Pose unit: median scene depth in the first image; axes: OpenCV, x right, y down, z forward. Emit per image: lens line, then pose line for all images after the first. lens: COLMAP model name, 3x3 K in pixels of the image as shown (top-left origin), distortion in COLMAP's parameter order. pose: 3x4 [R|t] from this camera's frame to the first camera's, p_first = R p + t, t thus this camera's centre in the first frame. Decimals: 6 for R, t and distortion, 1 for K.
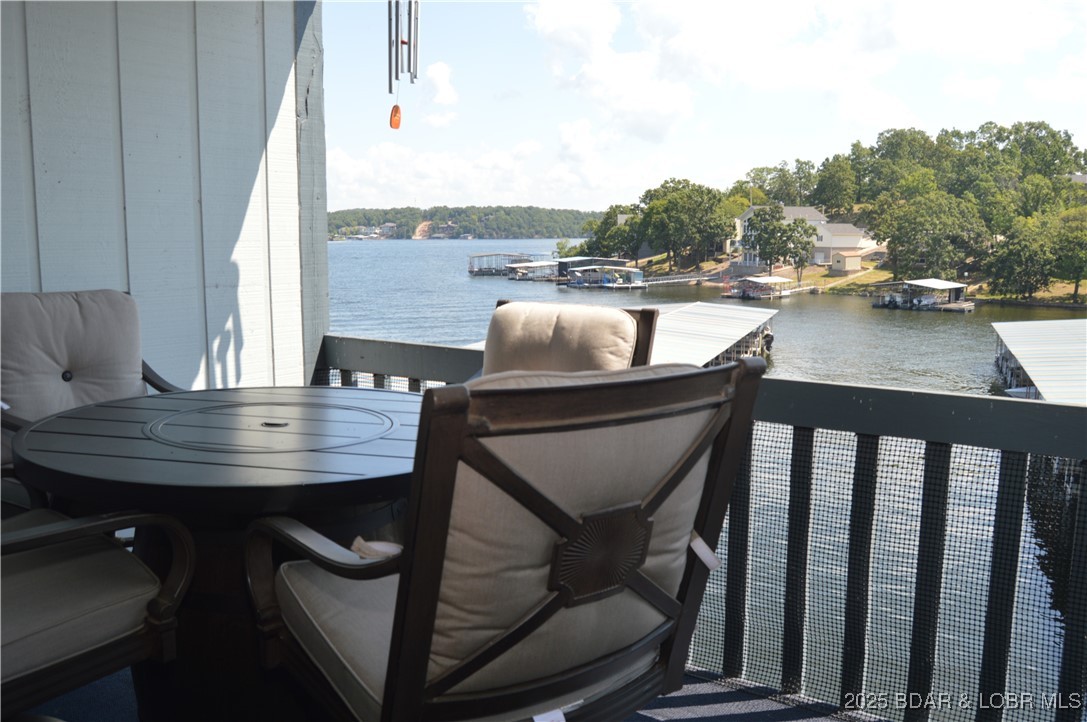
lens RADIAL K [[935.9, 0, 543.5], [0, 935.9, 361.0], [0, 0, 1]] dist [-0.041754, 0.016884]
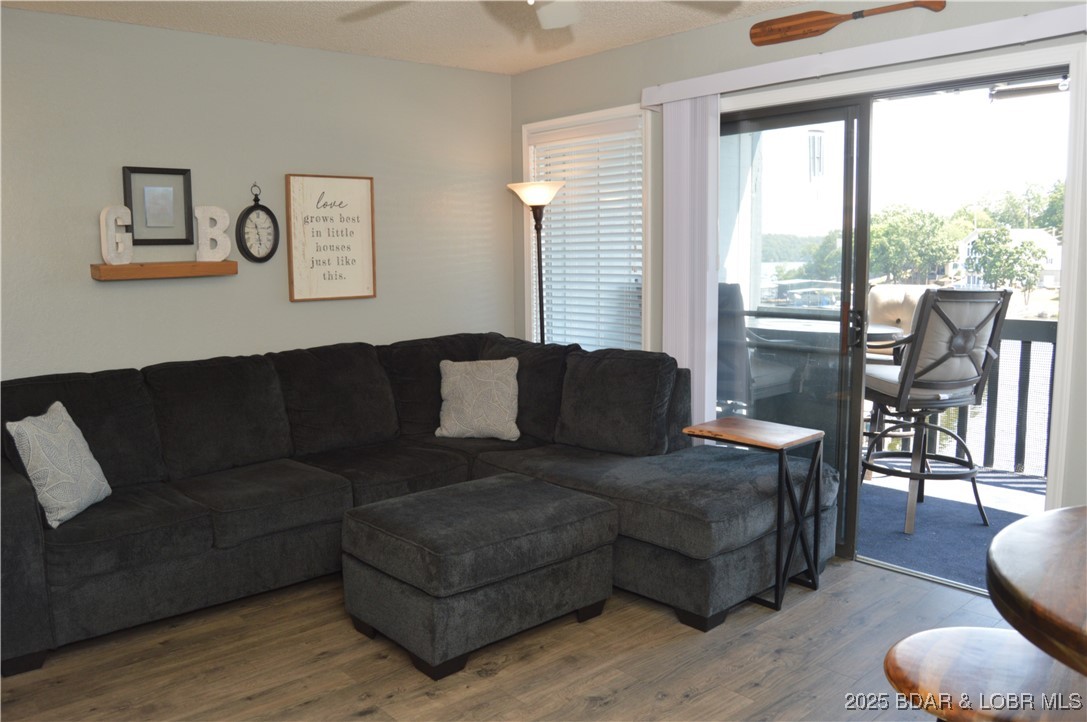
lens RADIAL K [[916.1, 0, 543.5], [0, 916.1, 361.0], [0, 0, 1]] dist [-0.052589, 0.014623]
pose [[0.975057, 0.017820, -0.221237, -0.024619], [-0.023072, 0.999510, -0.021175, 0.013405], [0.220751, 0.025751, 0.974990, -0.090842]]
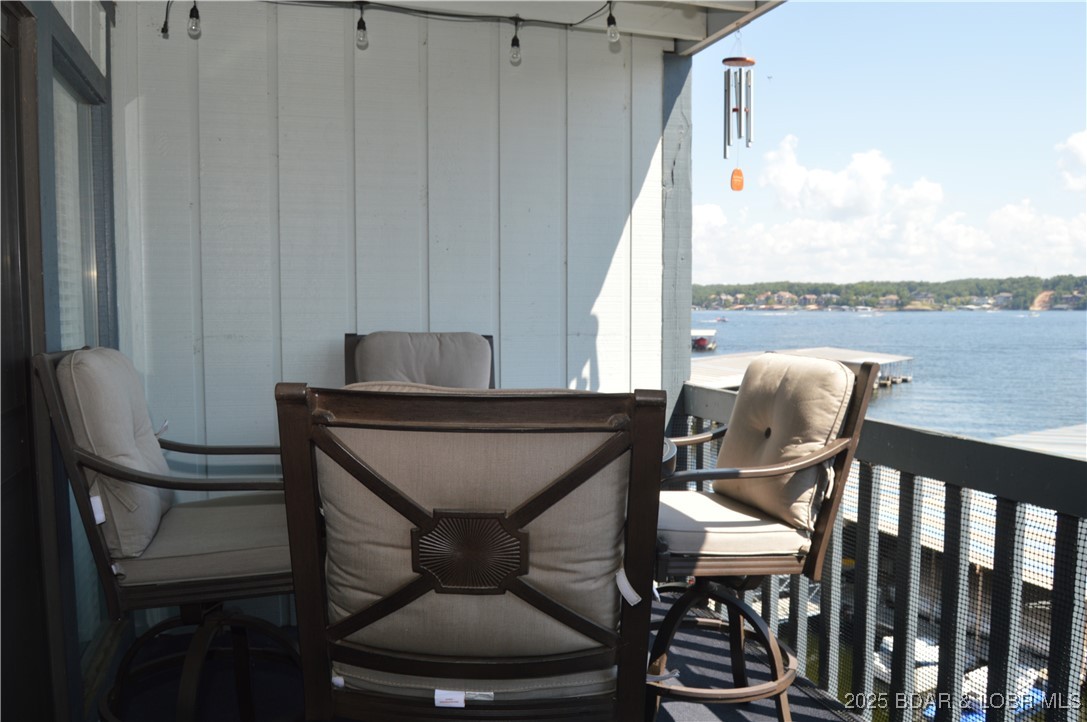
lens RADIAL K [[916.1, 0, 543.5], [0, 916.1, 361.0], [0, 0, 1]] dist [-0.052589, 0.014623]
pose [[0.789747, 0.038611, -0.612217, 0.028443], [-0.083953, 0.995430, -0.045519, 0.000767], [0.607661, 0.087346, 0.789379, 0.006097]]
